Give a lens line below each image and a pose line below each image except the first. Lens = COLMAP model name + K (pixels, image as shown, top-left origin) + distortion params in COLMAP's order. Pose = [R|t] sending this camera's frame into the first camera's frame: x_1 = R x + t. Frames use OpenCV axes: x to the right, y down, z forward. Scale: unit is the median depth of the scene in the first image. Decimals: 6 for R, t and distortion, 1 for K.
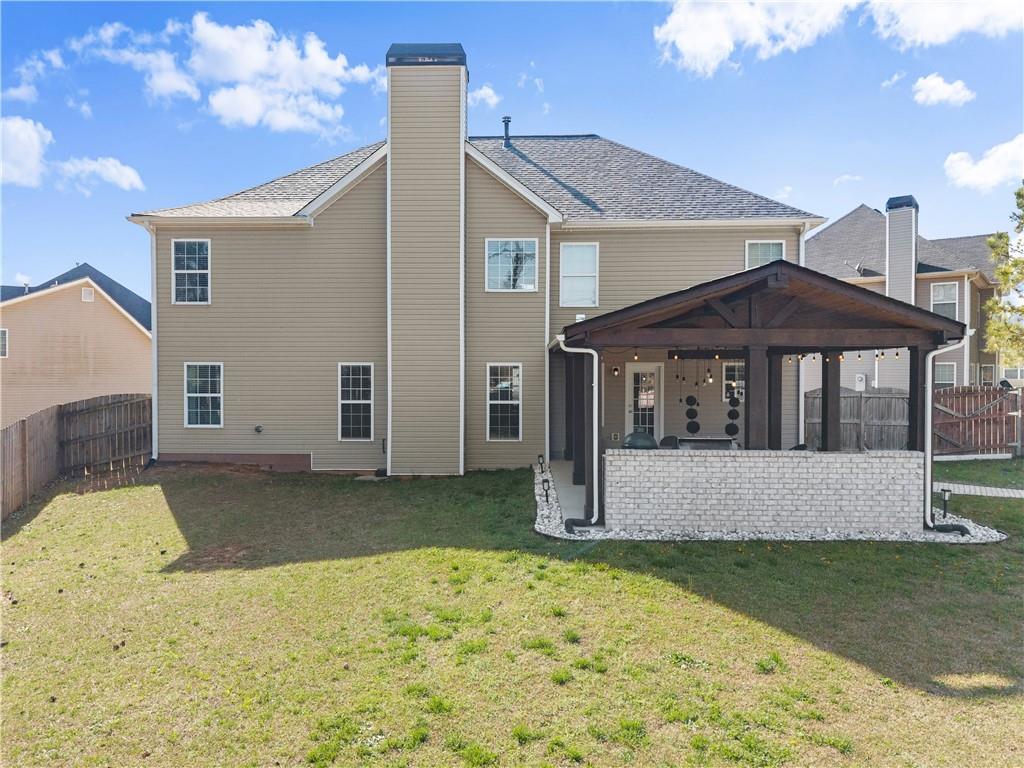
lens RADIAL K [[691.5, 0, 513.2], [0, 691.5, 382.9], [0, 0, 1]] dist [0.025170, -0.026173]
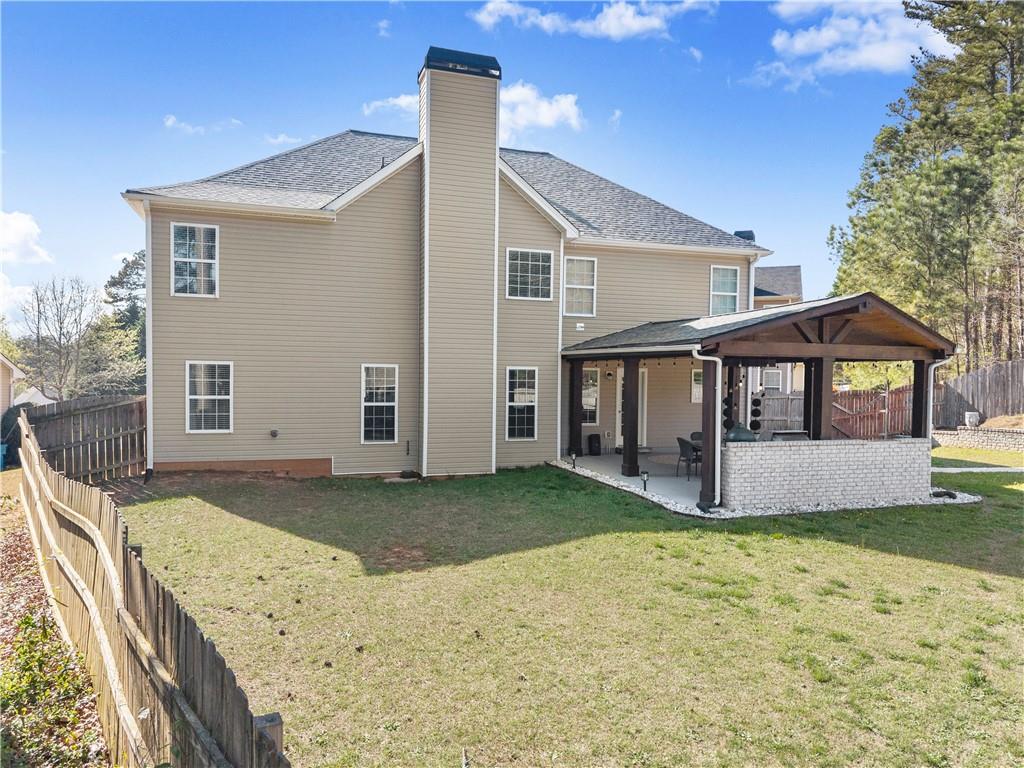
lens RADIAL K [[691.5, 0, 528.2], [0, 691.5, 405.3], [0, 0, 1]] dist [0.025170, -0.026173]
pose [[0.939252, -0.004614, 0.343196, -0.380392], [-0.005327, 0.999593, 0.028017, 0.000238], [-0.343186, -0.028143, 0.938846, -0.001691]]
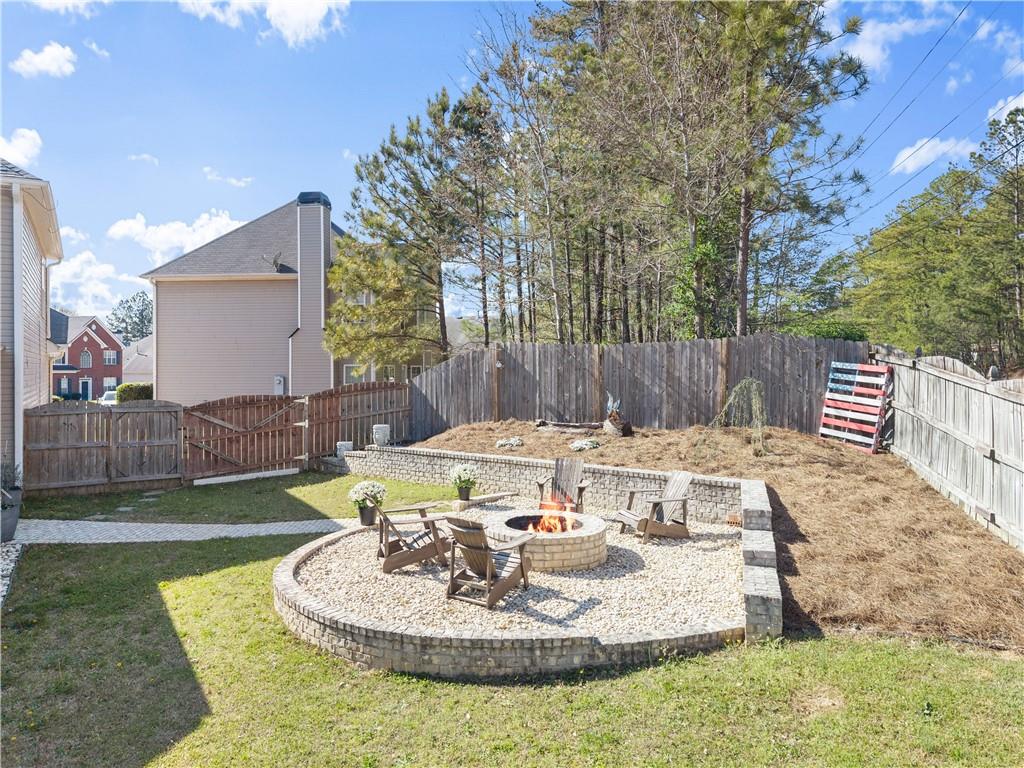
lens RADIAL K [[691.5, 0, 514.6], [0, 691.5, 381.3], [0, 0, 1]] dist [0.025170, -0.026173]
pose [[0.833417, -0.016566, 0.552396, 0.464950], [0.015518, 0.999858, 0.006573, -0.014406], [-0.552427, 0.003095, 0.833556, 0.081717]]
